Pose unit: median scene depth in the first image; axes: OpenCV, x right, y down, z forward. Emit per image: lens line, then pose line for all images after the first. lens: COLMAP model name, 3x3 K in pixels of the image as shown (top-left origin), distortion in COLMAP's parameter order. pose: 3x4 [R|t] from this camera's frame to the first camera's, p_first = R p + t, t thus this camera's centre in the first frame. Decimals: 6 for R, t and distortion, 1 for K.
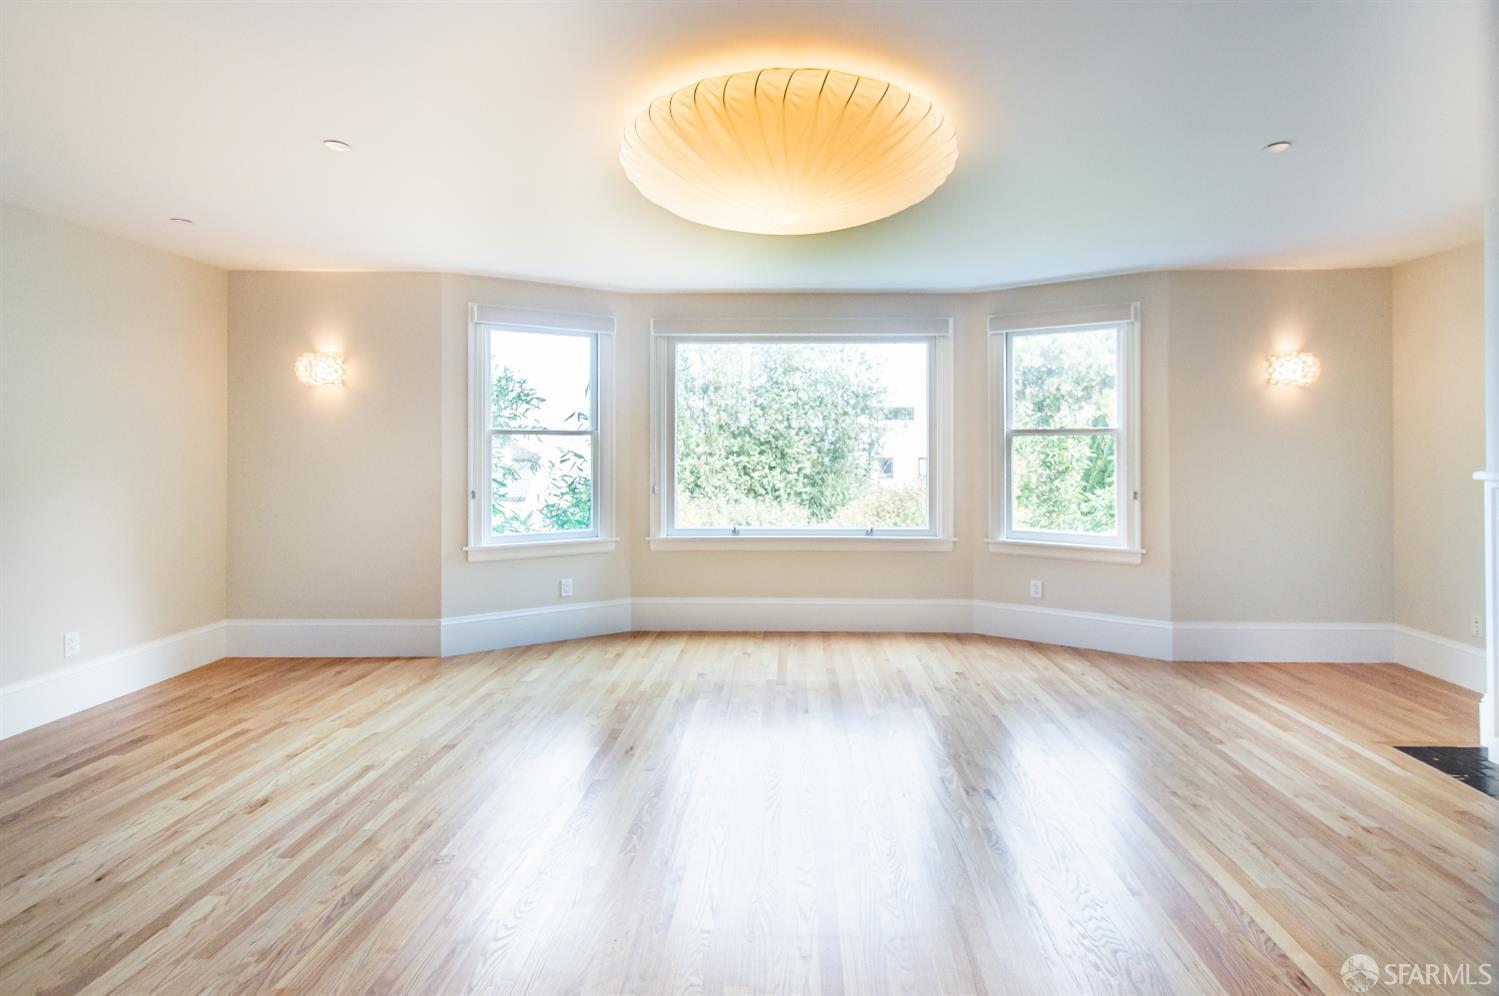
lens RADIAL K [[687.9, 0, 803.6], [0, 687.9, 441.7], [0, 0, 1]] dist [0.001967, 0.000214]
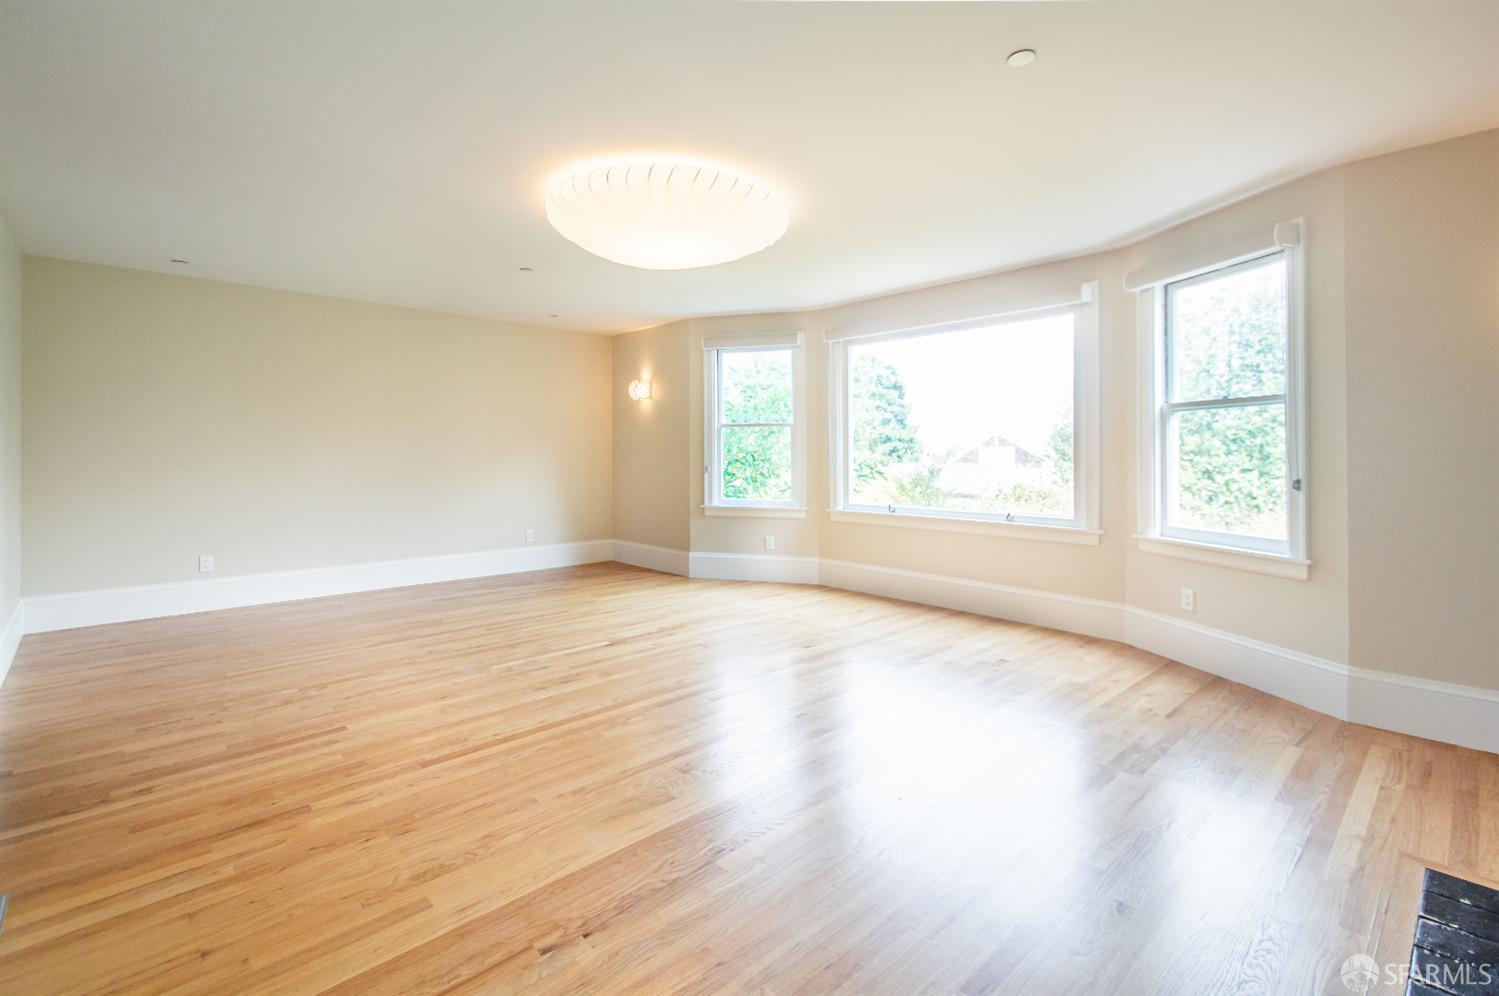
lens RADIAL K [[681.4, 0, 751.7], [0, 681.4, 457.5], [0, 0, 1]] dist [-0.025437, -0.000313]
pose [[0.683147, 0.002875, -0.730275, 0.564721], [0.007977, 0.999903, 0.011400, 0.034664], [0.730237, -0.013613, 0.683058, 0.091059]]
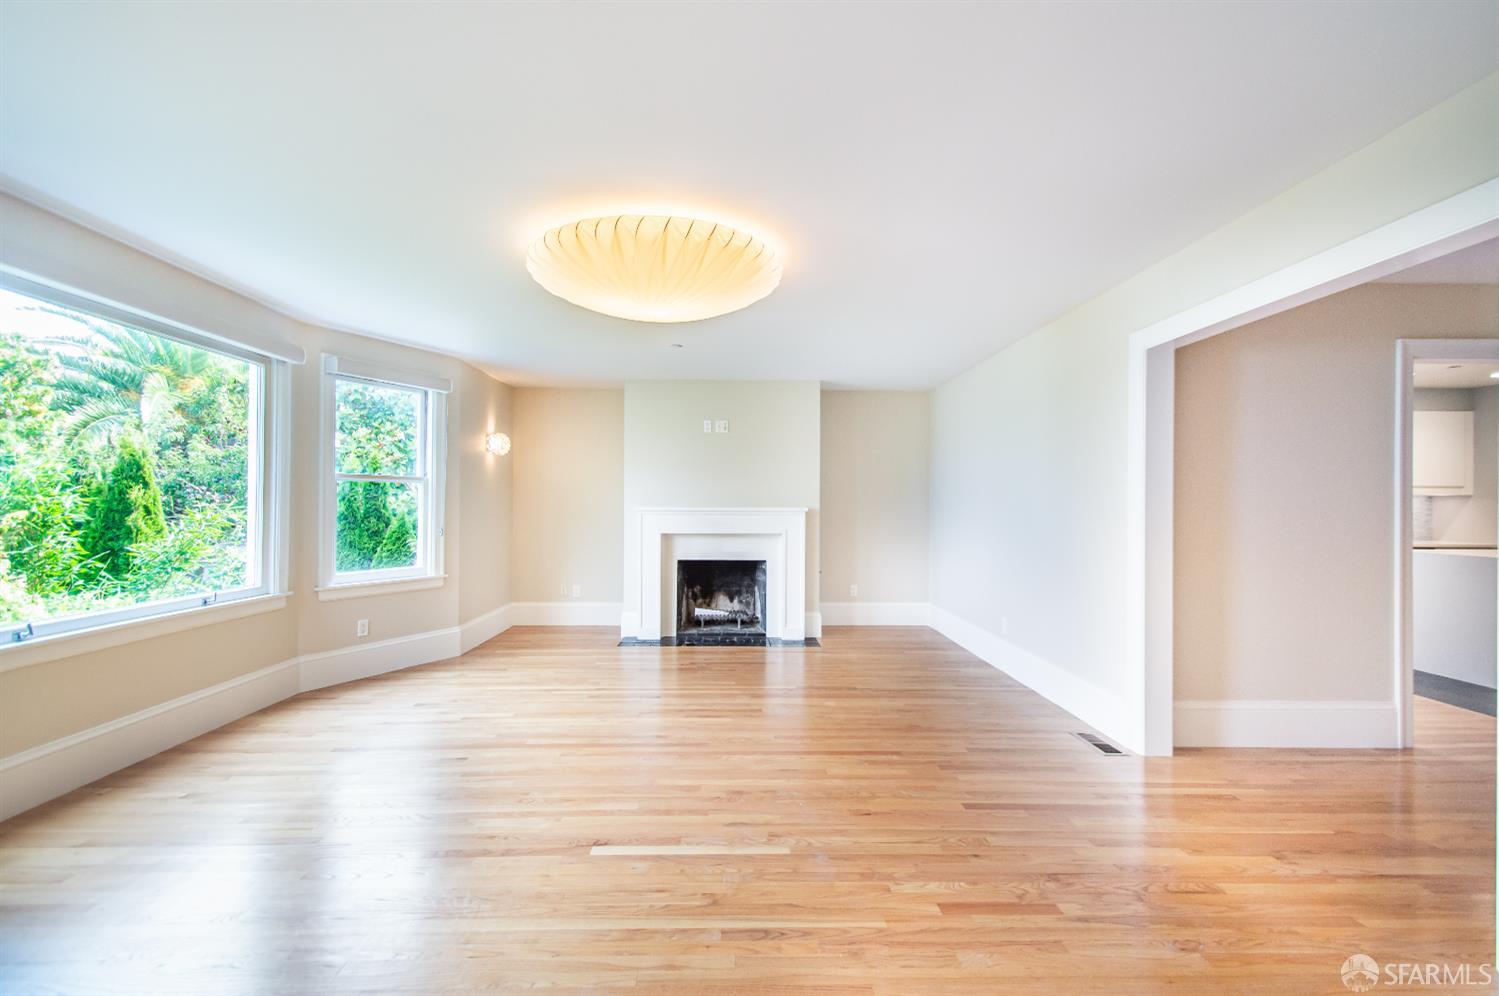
lens RADIAL K [[671.2, 0, 749.5], [0, 671.2, 498.0], [0, 0, 1]] dist [0.000413, -0.000050]
pose [[-0.029633, 0.005320, 0.999547, -0.703965], [-0.017330, 0.999833, -0.005835, 0.012051], [-0.999411, -0.017495, -0.029536, 0.444955]]
